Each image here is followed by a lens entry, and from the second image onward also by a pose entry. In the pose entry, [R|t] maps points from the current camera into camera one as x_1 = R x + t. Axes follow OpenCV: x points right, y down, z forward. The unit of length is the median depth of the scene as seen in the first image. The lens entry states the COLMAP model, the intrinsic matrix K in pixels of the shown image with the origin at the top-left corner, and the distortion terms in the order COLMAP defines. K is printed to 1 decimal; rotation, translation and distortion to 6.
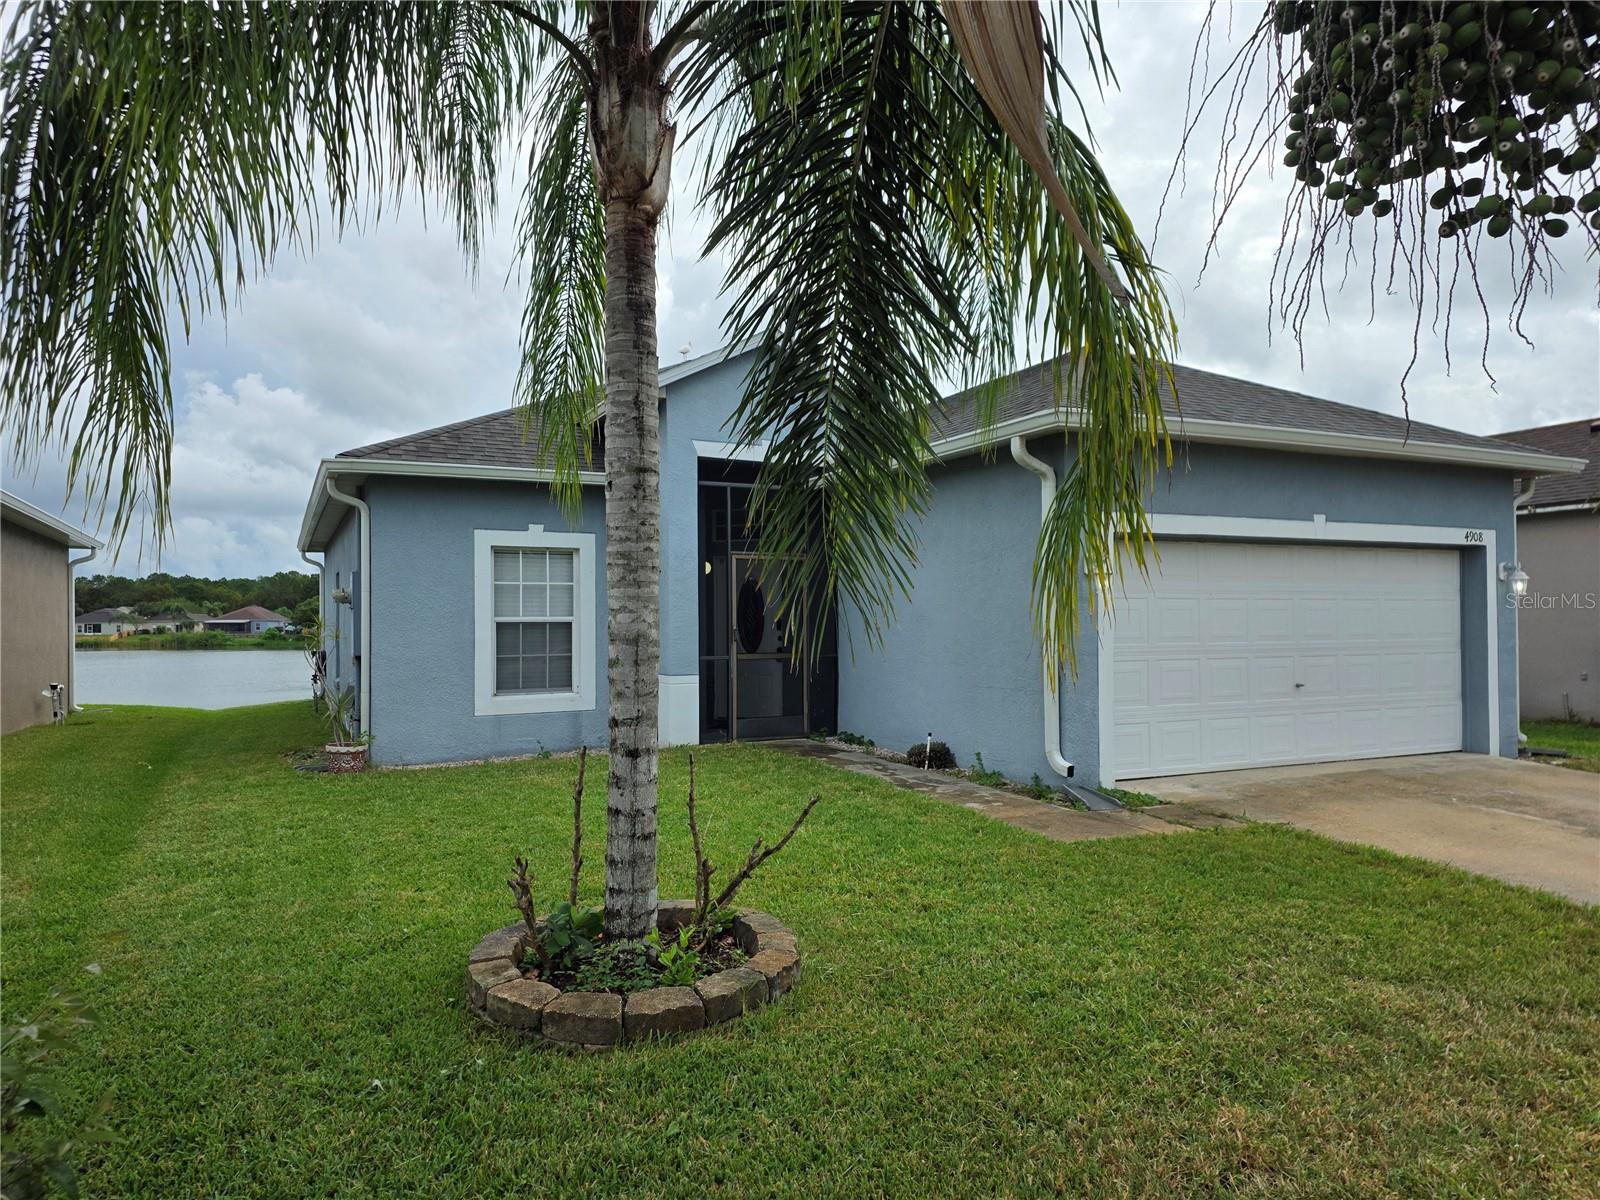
lens RADIAL K [[1053.1, 0, 790.0], [0, 1053.1, 599.3], [0, 0, 1]] dist [0.065103, -0.050464]
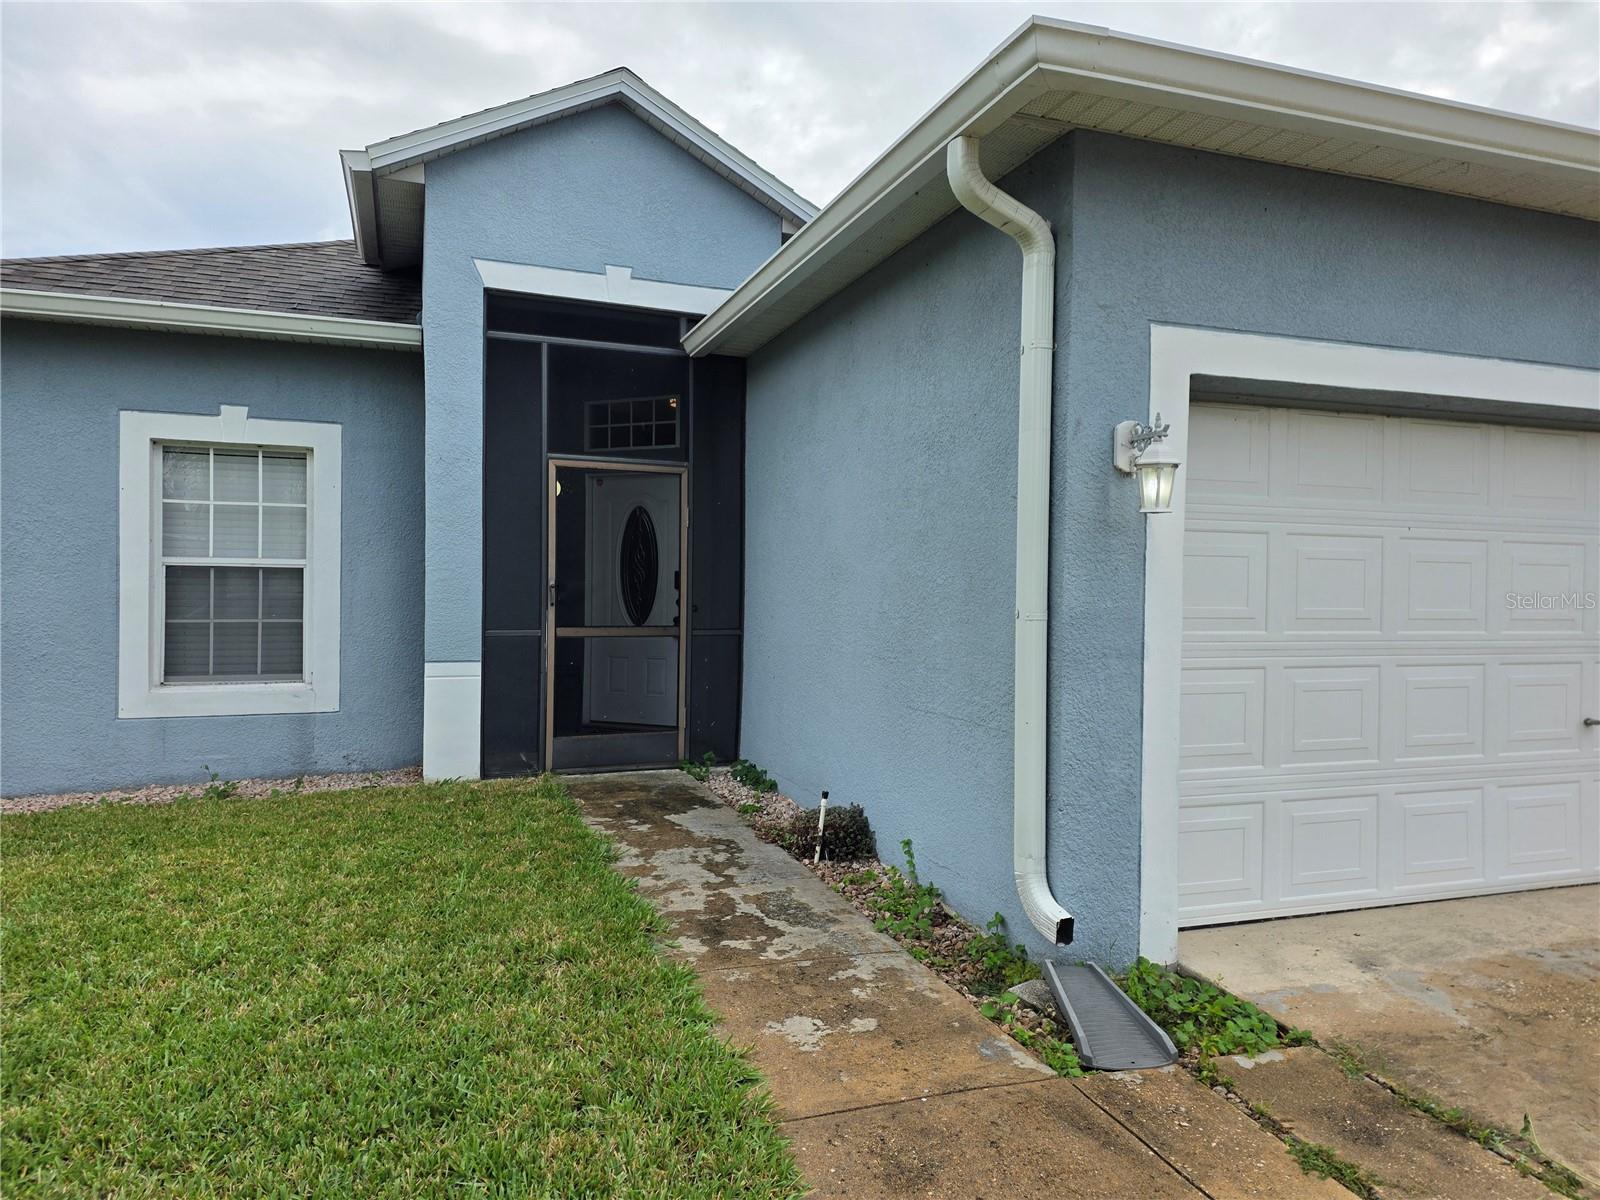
lens RADIAL K [[1053.1, 0, 800.7], [0, 1053.1, 598.6], [0, 0, 1]] dist [0.065103, -0.050464]
pose [[0.994531, 0.021244, -0.102259, 0.150366], [-0.017485, 0.999143, 0.037523, 0.011332], [0.102968, -0.035530, 0.994050, 0.427708]]
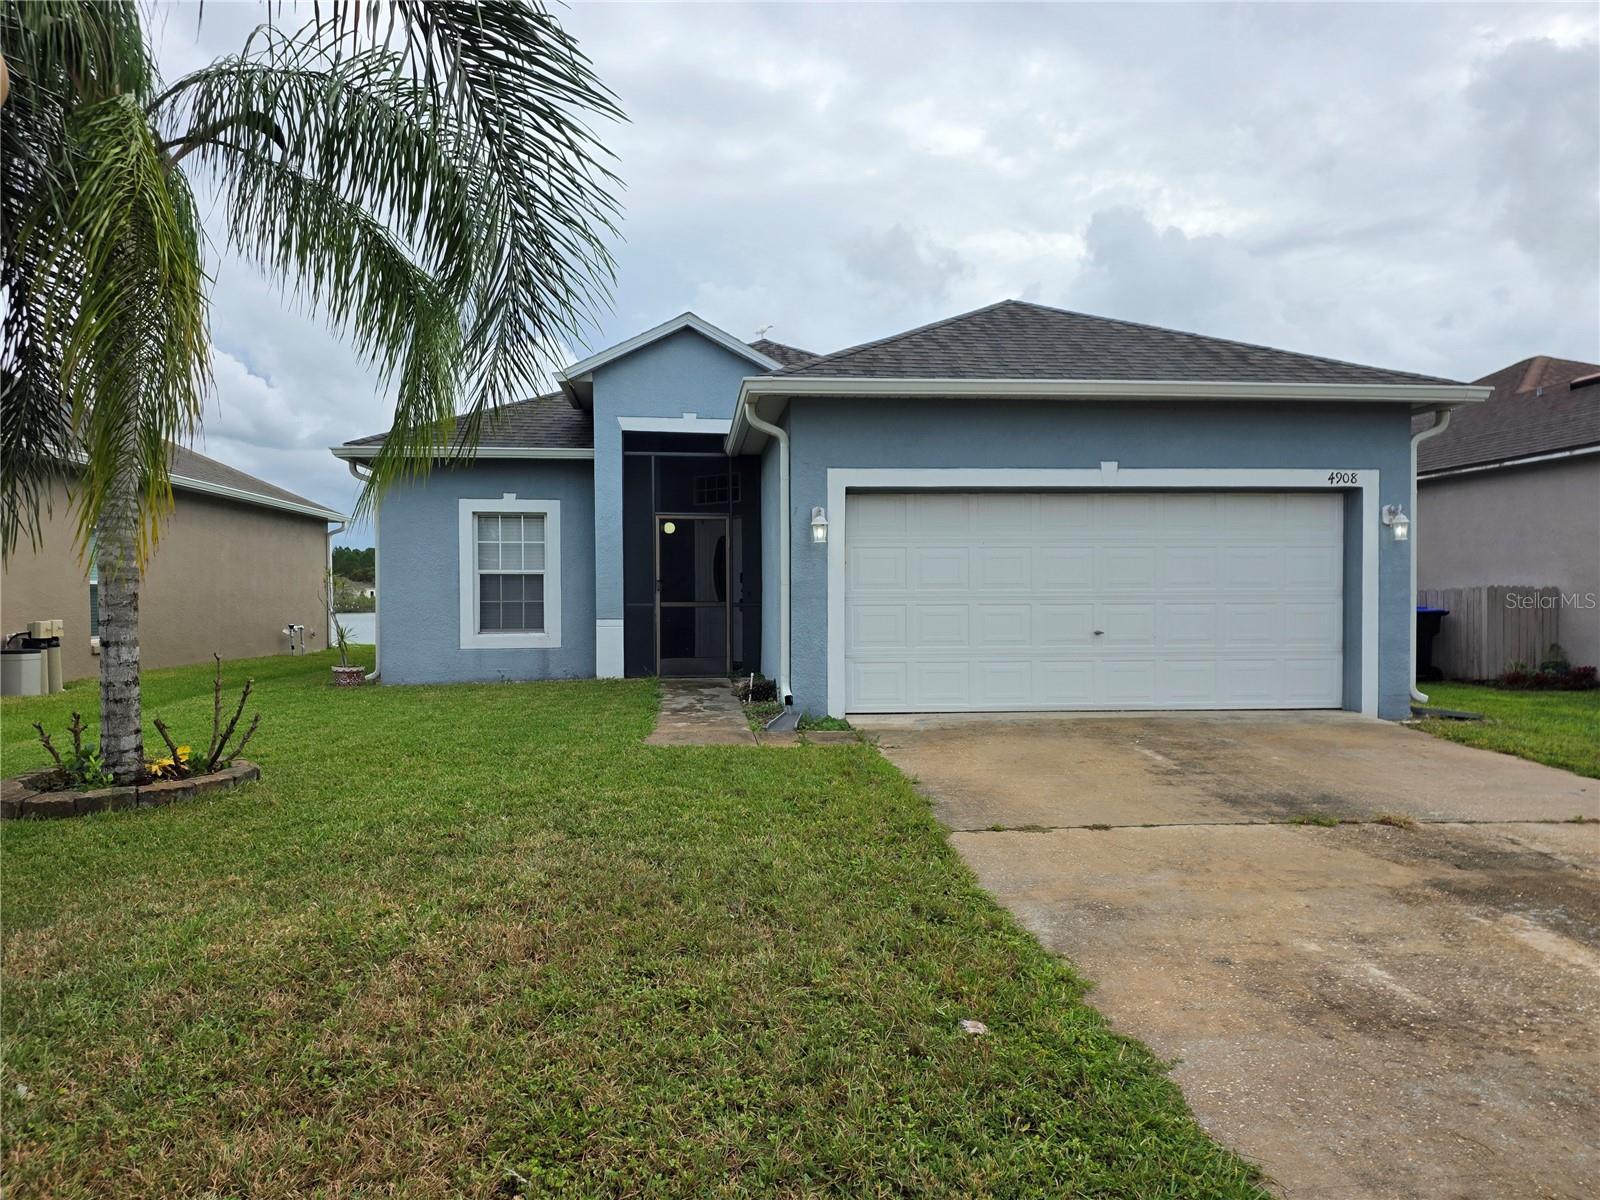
lens RADIAL K [[1053.1, 0, 798.1], [0, 1053.1, 612.9], [0, 0, 1]] dist [0.065103, -0.050464]
pose [[0.942442, 0.009724, -0.334229, 0.483835], [0.004773, 0.999084, 0.042525, 0.016066], [0.334336, -0.041673, 0.941532, -0.034586]]
